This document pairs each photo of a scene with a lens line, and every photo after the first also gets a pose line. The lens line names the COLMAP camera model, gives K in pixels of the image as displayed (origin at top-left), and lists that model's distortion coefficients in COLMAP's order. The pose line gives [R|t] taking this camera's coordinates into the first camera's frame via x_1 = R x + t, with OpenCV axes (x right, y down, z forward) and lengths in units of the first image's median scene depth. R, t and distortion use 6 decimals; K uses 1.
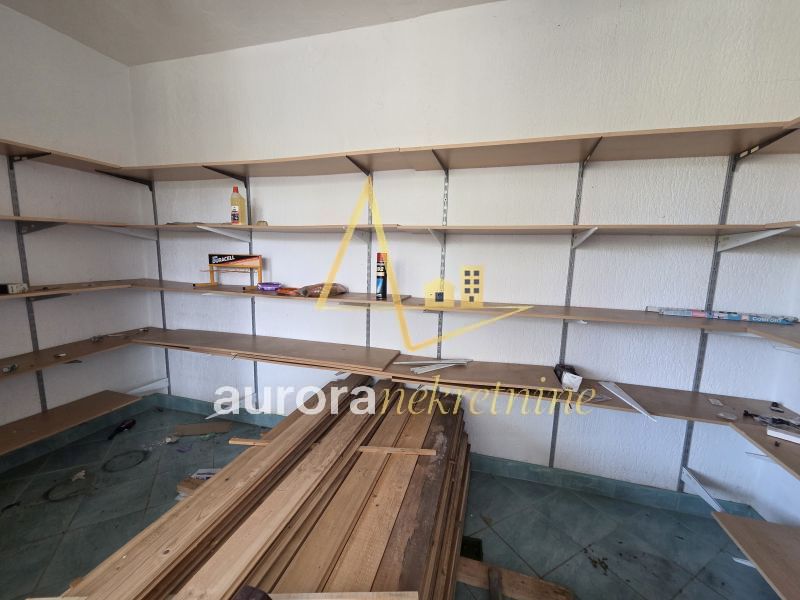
lens RADIAL K [[327.5, 0, 400.0], [0, 327.5, 300.0], [0, 0, 1]] dist [0.002085, 0.000181]
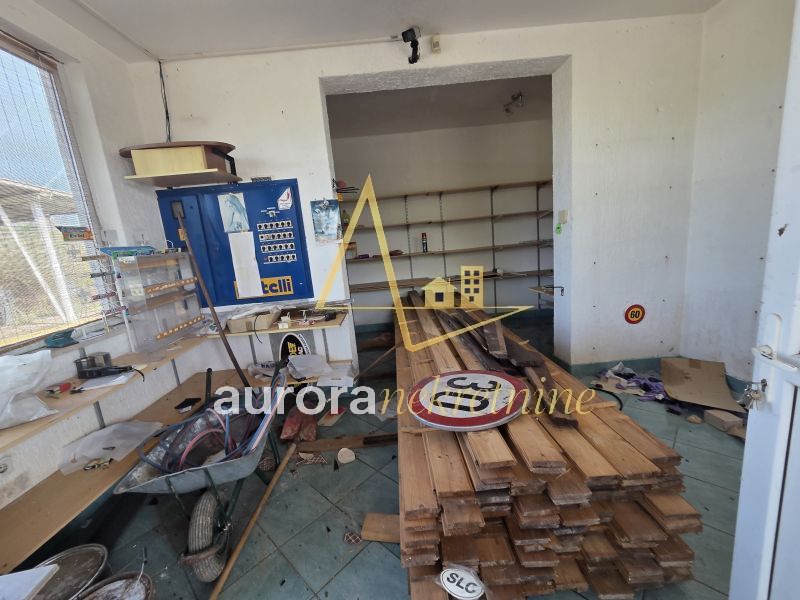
lens RADIAL K [[327.5, 0, 400.0], [0, 327.5, 300.0], [0, 0, 1]] dist [0.002085, 0.000181]
pose [[0.942310, -0.170482, 0.288078, -0.965165], [0.161481, 0.985347, 0.054911, 0.169533], [-0.293218, -0.005224, 0.956031, -1.202164]]
